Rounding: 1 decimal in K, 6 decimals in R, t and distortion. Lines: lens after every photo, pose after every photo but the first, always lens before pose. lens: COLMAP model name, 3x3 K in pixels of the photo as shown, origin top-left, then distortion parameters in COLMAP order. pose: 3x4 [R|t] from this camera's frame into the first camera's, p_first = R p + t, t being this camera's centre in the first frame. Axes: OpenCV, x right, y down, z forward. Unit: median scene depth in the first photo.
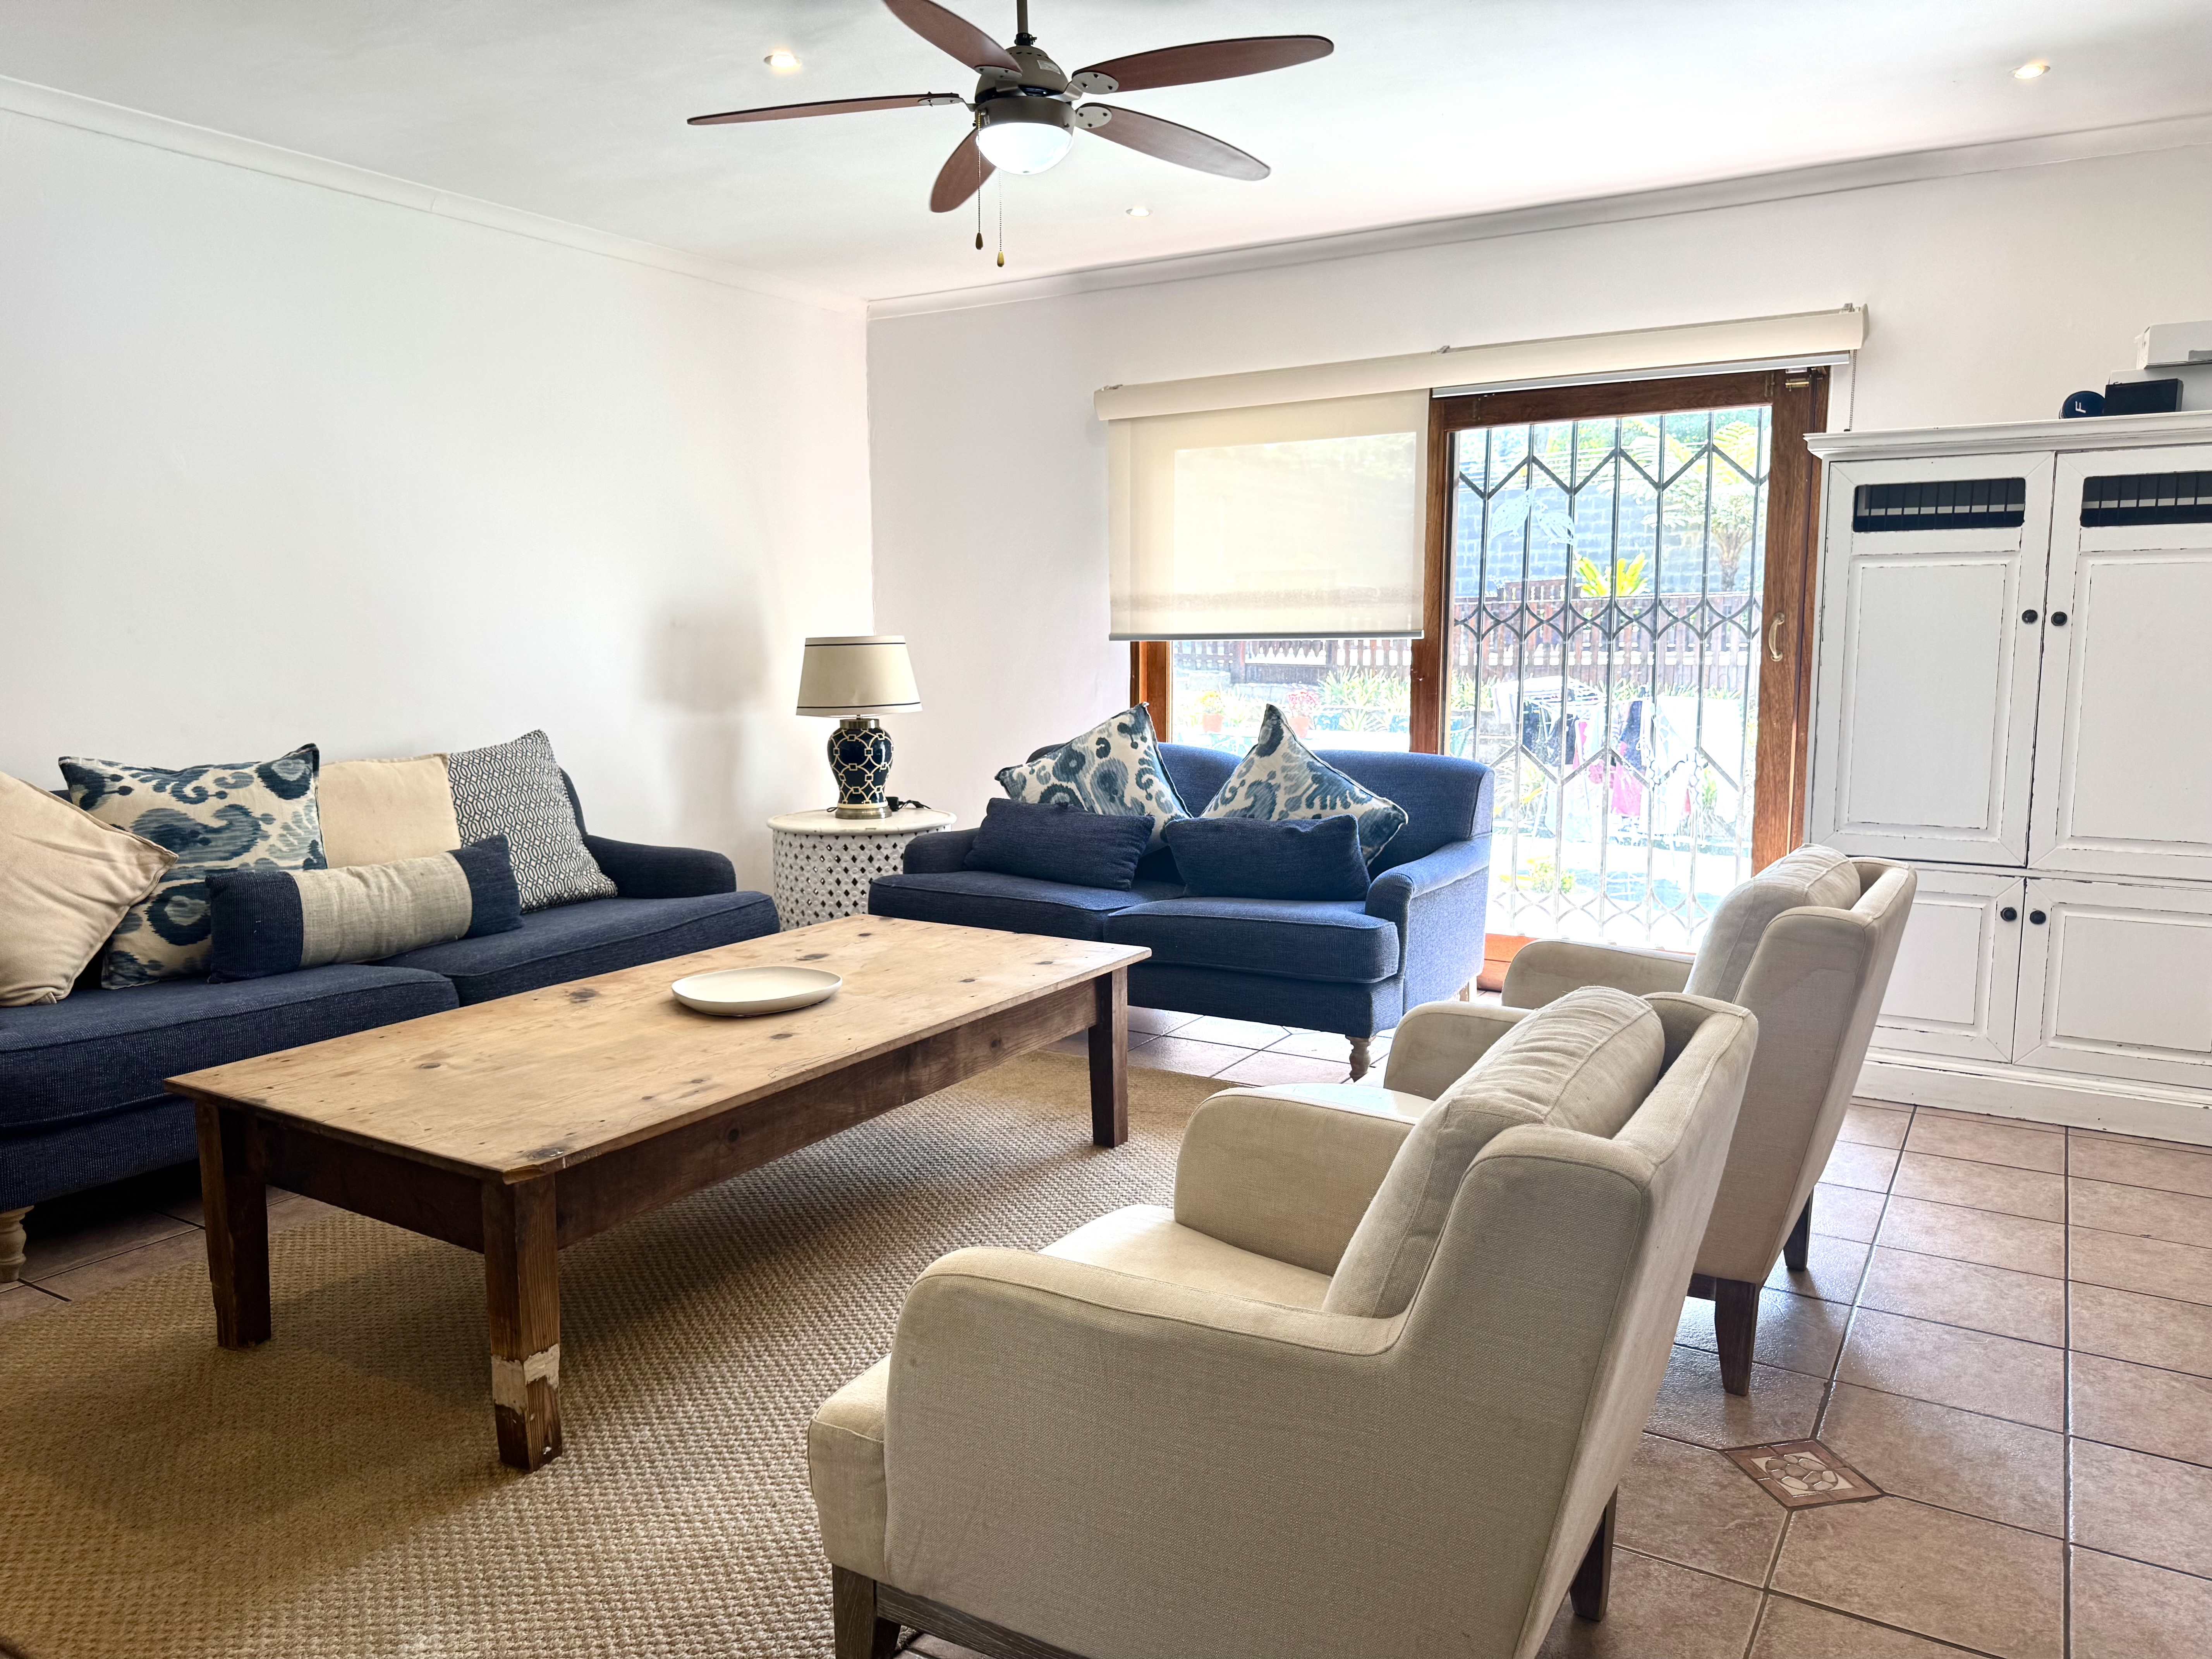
lens RADIAL K [[1558.8, 0, 1118.4], [0, 1558.8, 831.6], [0, 0, 1]] dist [0.032567, -0.010877]
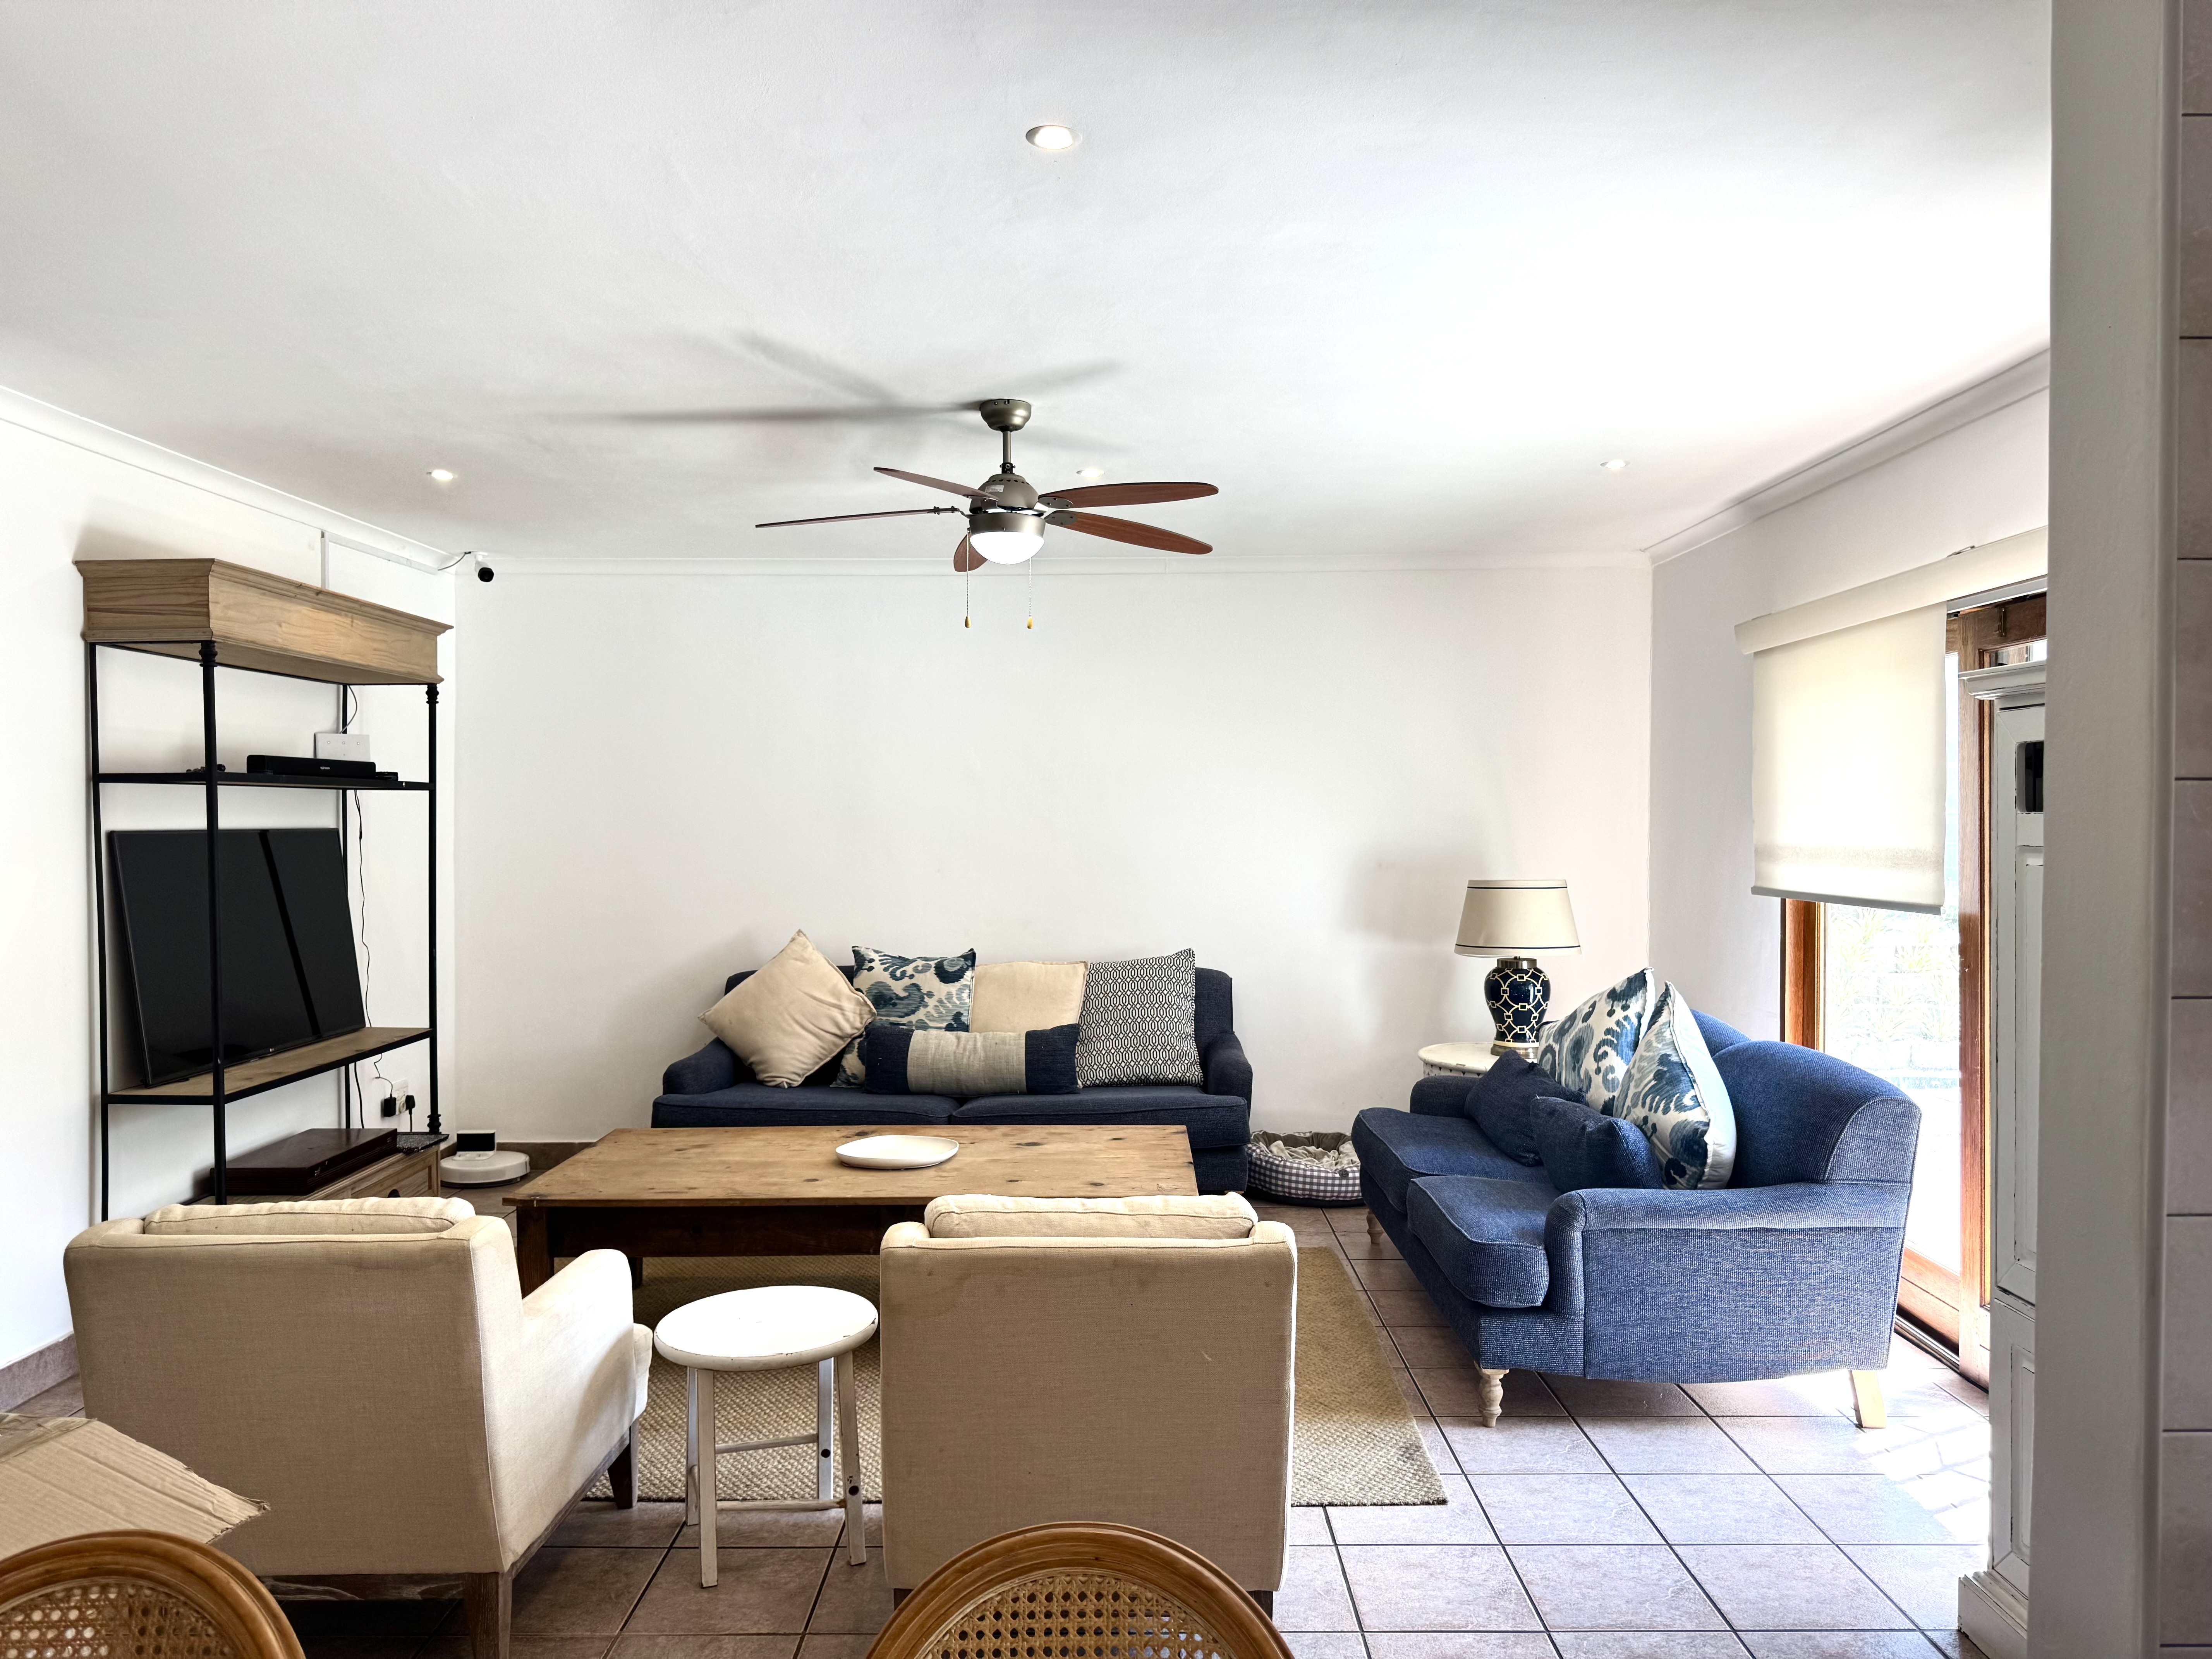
lens RADIAL K [[1558.8, 0, 1118.5], [0, 1558.8, 834.3], [0, 0, 1]] dist [0.032567, -0.010877]
pose [[0.515295, 0.015655, -0.856870, 0.866019], [-0.111192, 0.992603, -0.048733, -0.109959], [0.849769, 0.120389, 0.513224, 0.344336]]
